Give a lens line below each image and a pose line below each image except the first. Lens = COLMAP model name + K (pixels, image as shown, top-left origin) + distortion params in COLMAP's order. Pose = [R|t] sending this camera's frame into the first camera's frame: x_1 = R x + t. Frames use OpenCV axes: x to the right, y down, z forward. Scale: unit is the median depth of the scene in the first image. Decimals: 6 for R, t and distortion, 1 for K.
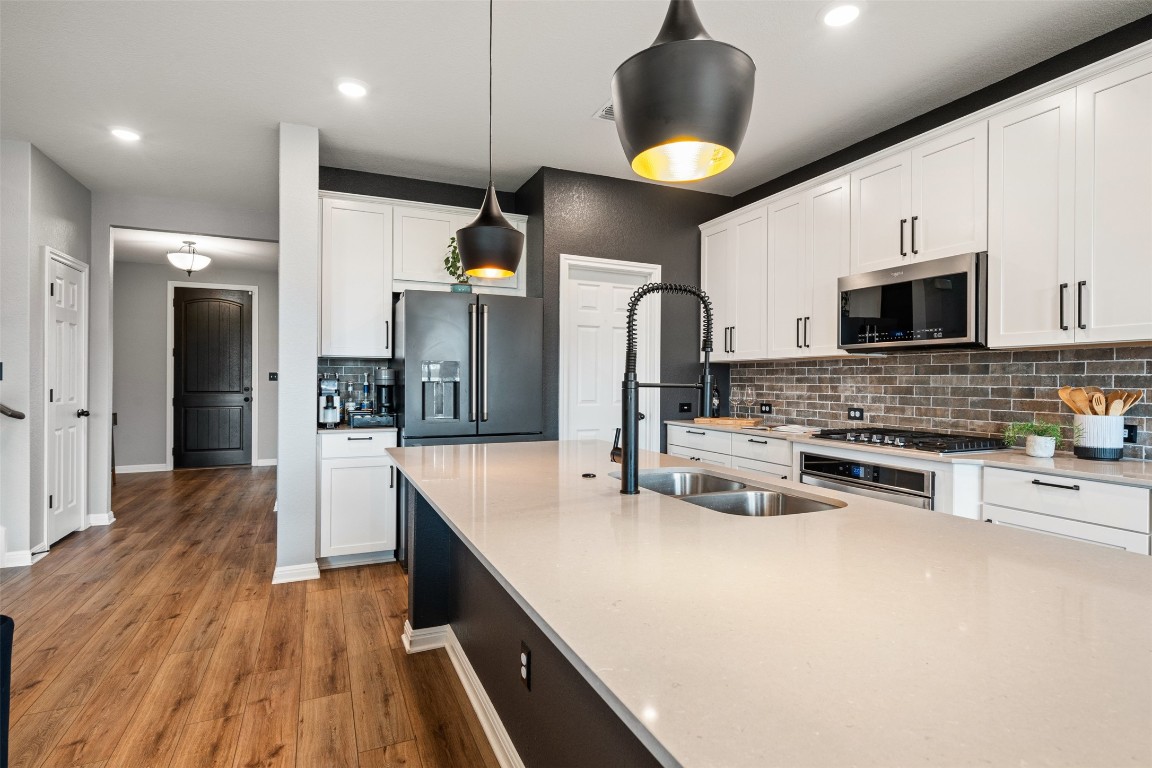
lens RADIAL K [[578.5, 0, 576.0], [0, 578.5, 384.0], [0, 0, 1]] dist [-0.000027, 0.000059]
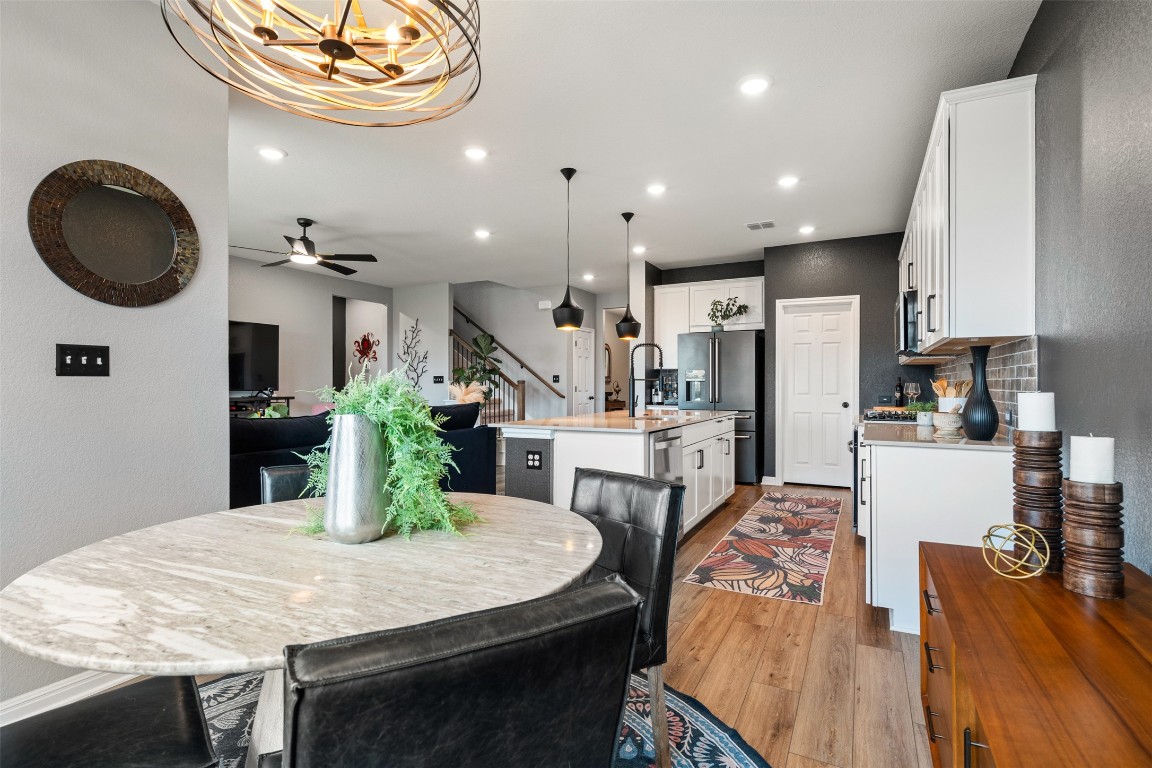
lens RADIAL K [[554.9, 0, 581.0], [0, 554.9, 385.7], [0, 0, 1]] dist [-0.000248, 0.000724]
pose [[0.625408, -0.004519, -0.780285, 0.914616], [0.000645, 0.999986, -0.005274, 0.019627], [0.780298, 0.002795, 0.625402, -0.407762]]
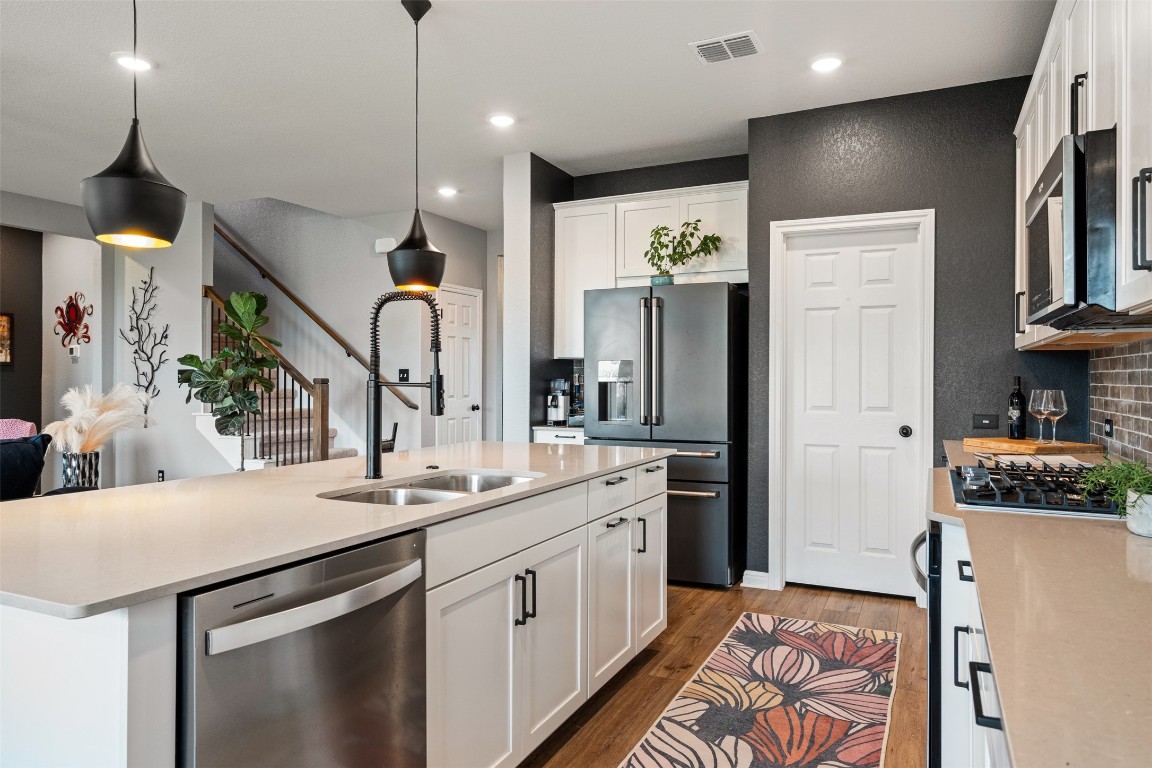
lens RADIAL K [[734.5, 0, 583.7], [0, 734.5, 380.1], [0, 0, 1]] dist [0.005527, 0.001251]
pose [[0.651456, -0.003832, -0.758677, 0.638569], [-0.001861, 0.999976, -0.006649, 0.001226], [0.758684, 0.005744, 0.651434, 0.158783]]
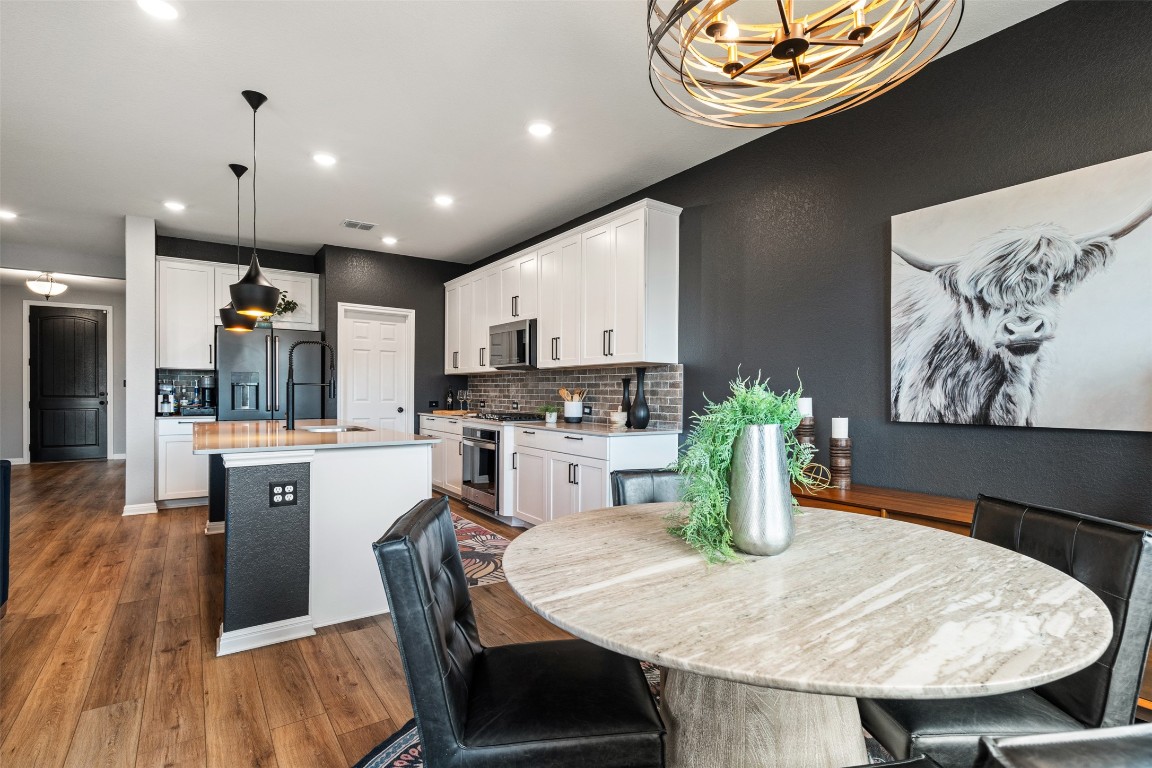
lens RADIAL K [[557.5, 0, 580.2], [0, 557.5, 401.1], [0, 0, 1]] dist [0.000698, -0.000455]
pose [[0.981712, -0.000684, 0.190370, 0.354207], [-0.001608, 0.999928, 0.011883, 0.018271], [-0.190365, -0.011972, 0.981640, -0.623351]]
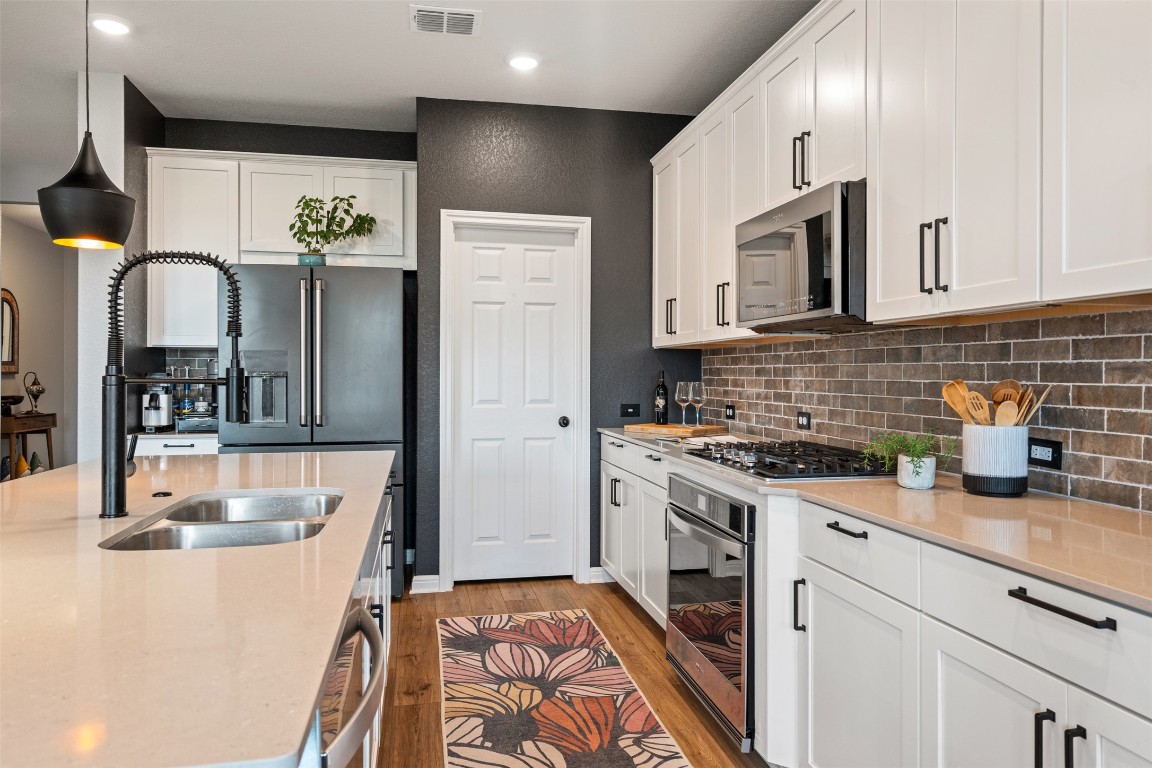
lens RADIAL K [[771.1, 0, 580.8], [0, 771.1, 375.2], [0, 0, 1]] dist [0.008150, 0.002846]
pose [[0.977406, -0.004481, -0.211323, 0.411280], [0.003682, 0.999985, -0.004170, 0.000402], [0.211338, 0.003298, 0.977407, 0.041962]]
